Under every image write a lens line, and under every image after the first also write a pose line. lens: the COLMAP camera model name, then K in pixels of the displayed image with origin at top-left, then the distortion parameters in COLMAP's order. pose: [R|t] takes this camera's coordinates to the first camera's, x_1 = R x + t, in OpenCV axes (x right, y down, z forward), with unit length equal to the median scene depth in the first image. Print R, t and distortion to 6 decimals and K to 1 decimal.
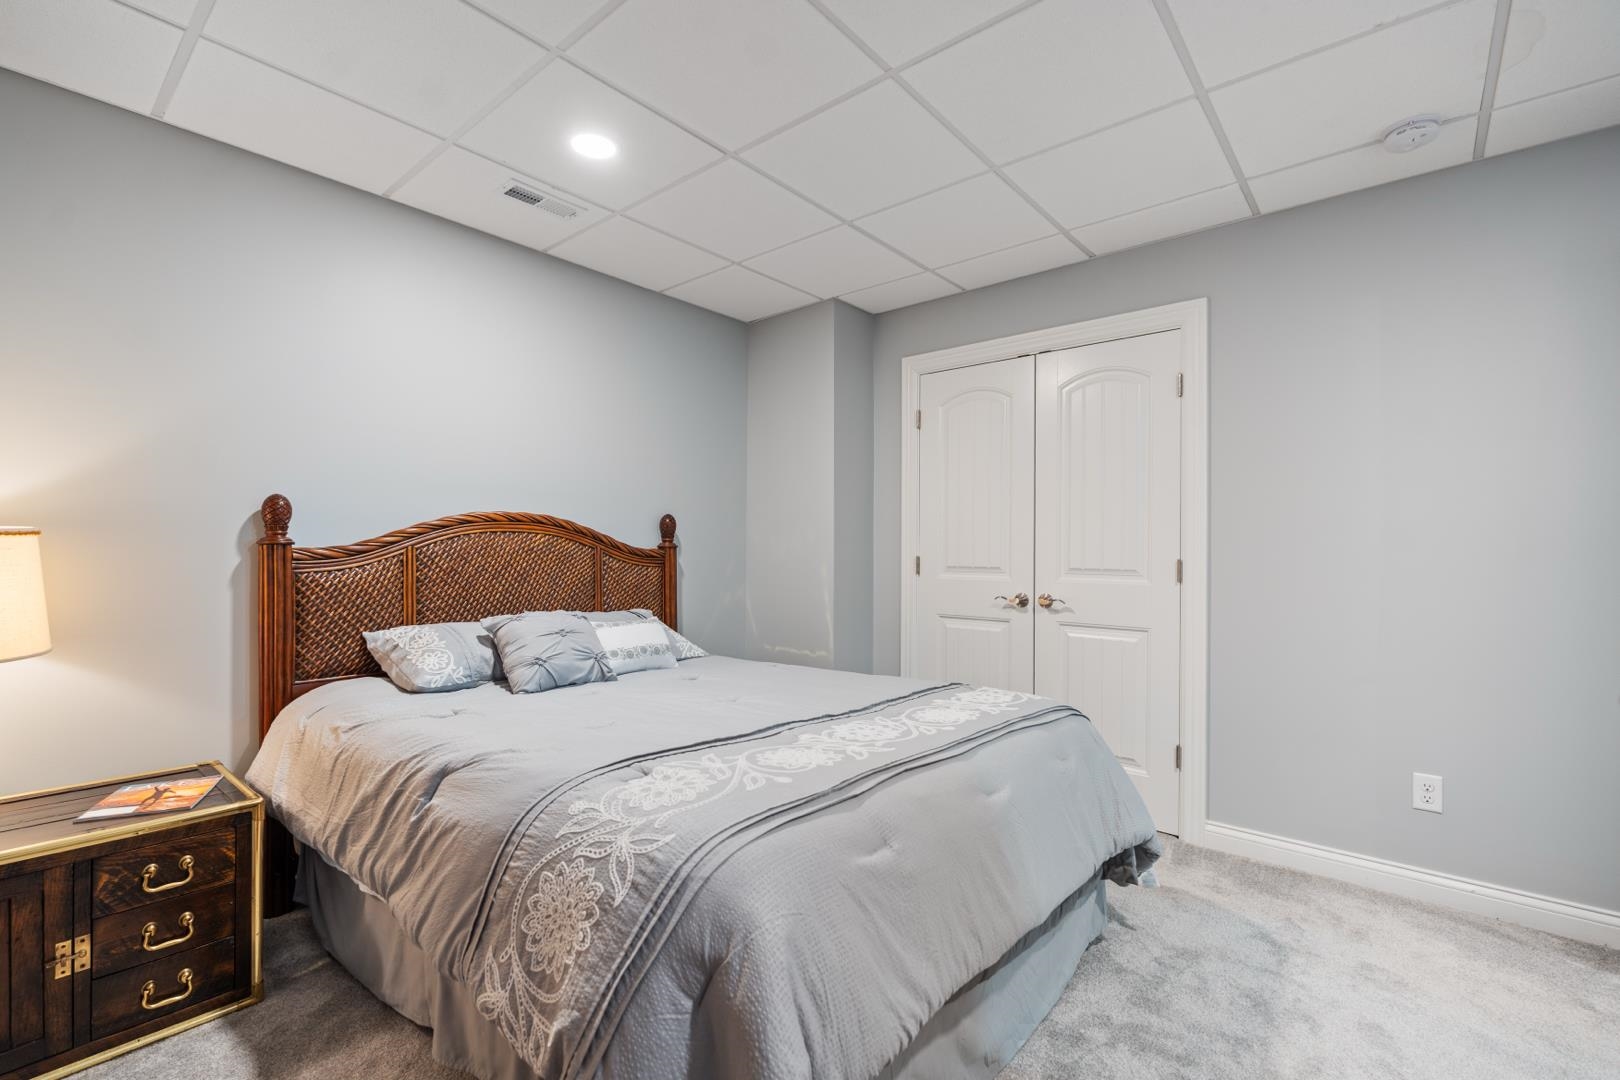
lens RADIAL K [[720.5, 0, 814.6], [0, 720.5, 545.4], [0, 0, 1]] dist [-0.002235, 0.000448]
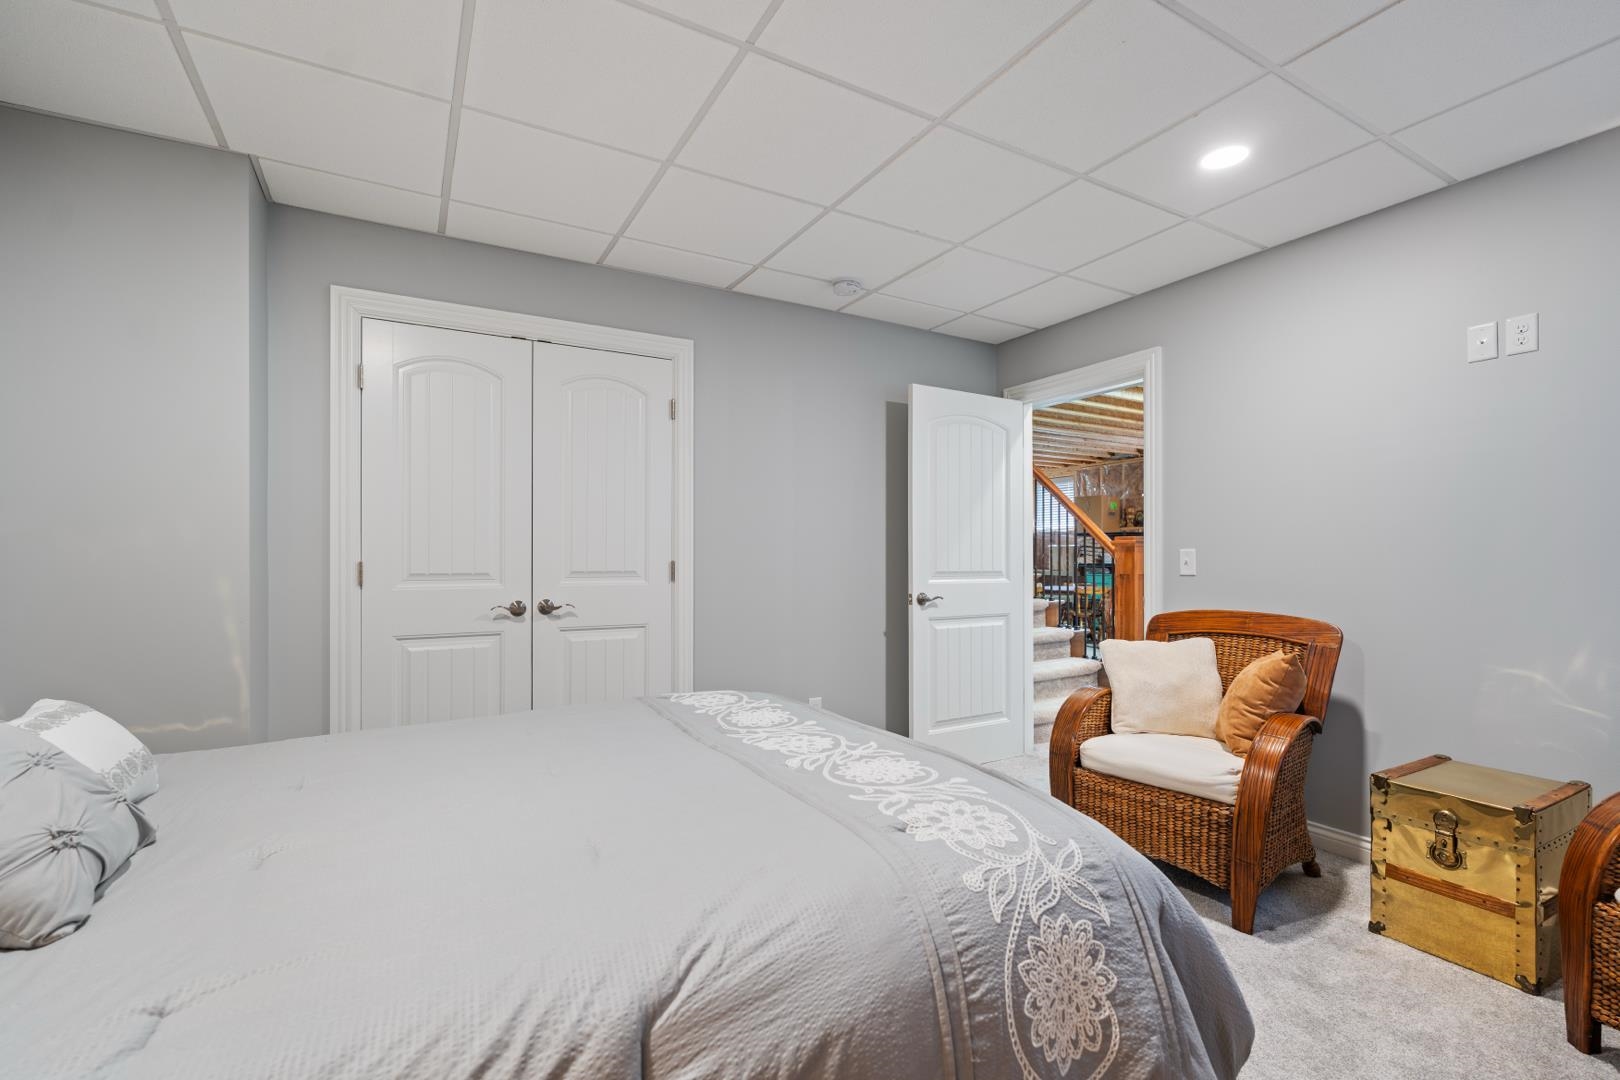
lens RADIAL K [[720.5, 0, 815.4], [0, 720.5, 548.2], [0, 0, 1]] dist [-0.002235, 0.000448]
pose [[0.341196, 0.004038, 0.939983, -0.888740], [-0.005152, 0.999984, -0.002425, 0.002038], [-0.939978, -0.004015, 0.341211, 0.704501]]
